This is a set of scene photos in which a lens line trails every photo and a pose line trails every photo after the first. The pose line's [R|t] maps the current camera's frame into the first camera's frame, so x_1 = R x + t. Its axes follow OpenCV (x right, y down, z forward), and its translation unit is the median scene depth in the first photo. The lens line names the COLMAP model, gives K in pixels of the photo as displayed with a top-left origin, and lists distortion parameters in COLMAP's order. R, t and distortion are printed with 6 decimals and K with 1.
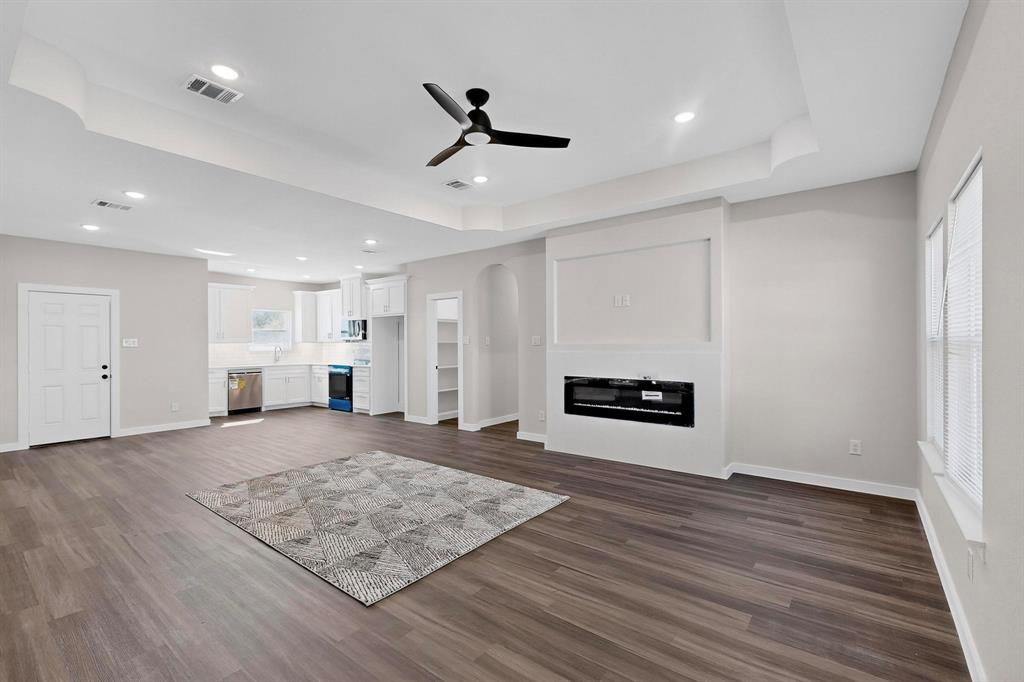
lens RADIAL K [[448.5, 0, 509.5], [0, 448.5, 342.1], [0, 0, 1]] dist [-0.001412, -0.000547]
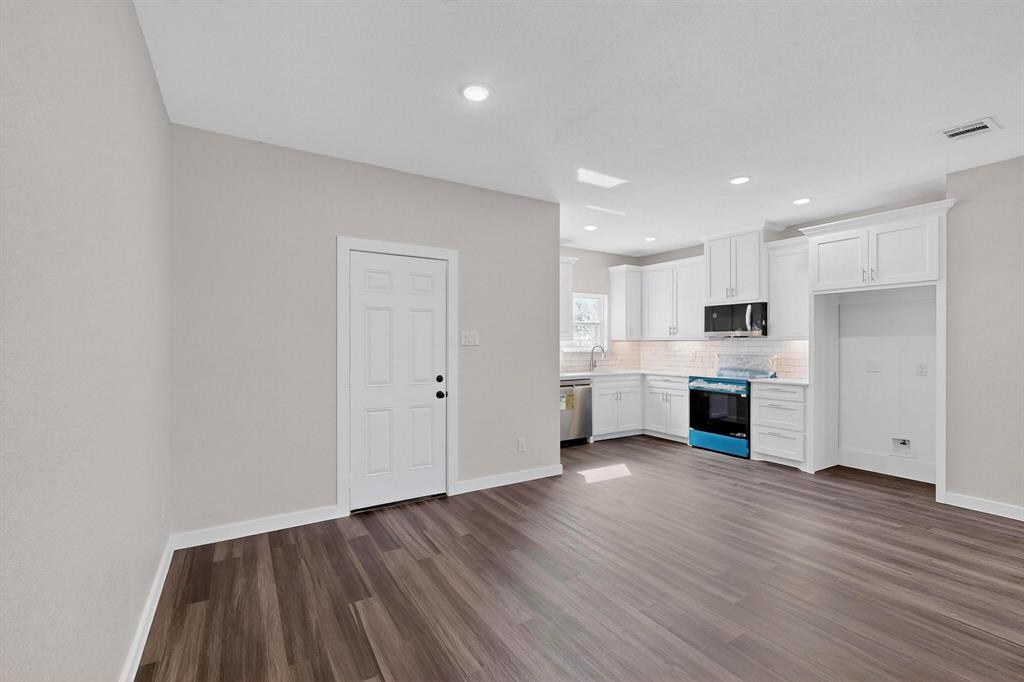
lens RADIAL K [[445.7, 0, 512.0], [0, 445.7, 341.0], [0, 0, 1]] dist [0.000421, -0.000101]
pose [[0.939515, 0.005992, -0.342457, -0.312411], [-0.006933, 0.999975, -0.001526, 0.002927], [0.342439, 0.003808, 0.939532, 0.241190]]
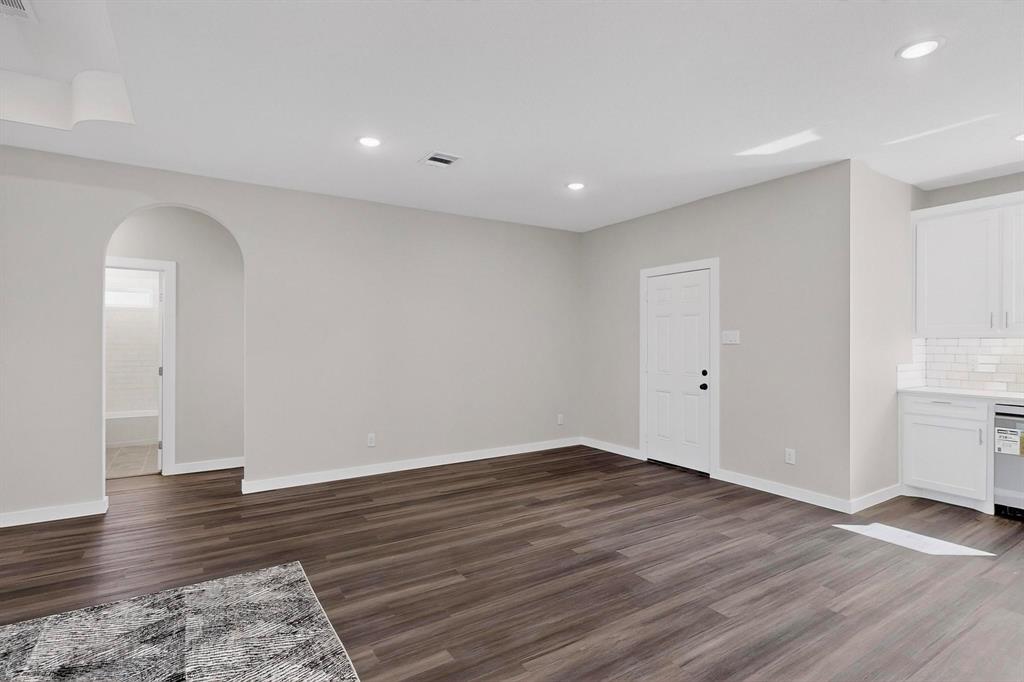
lens RADIAL K [[500.4, 0, 512.0], [0, 500.4, 341.0], [0, 0, 1]] dist [-0.000169, -0.000194]
pose [[-0.323739, 0.001254, -0.946146, -0.038164], [-0.001297, 0.999998, 0.001769, 0.002979], [0.946145, 0.001800, -0.323737, 0.498317]]
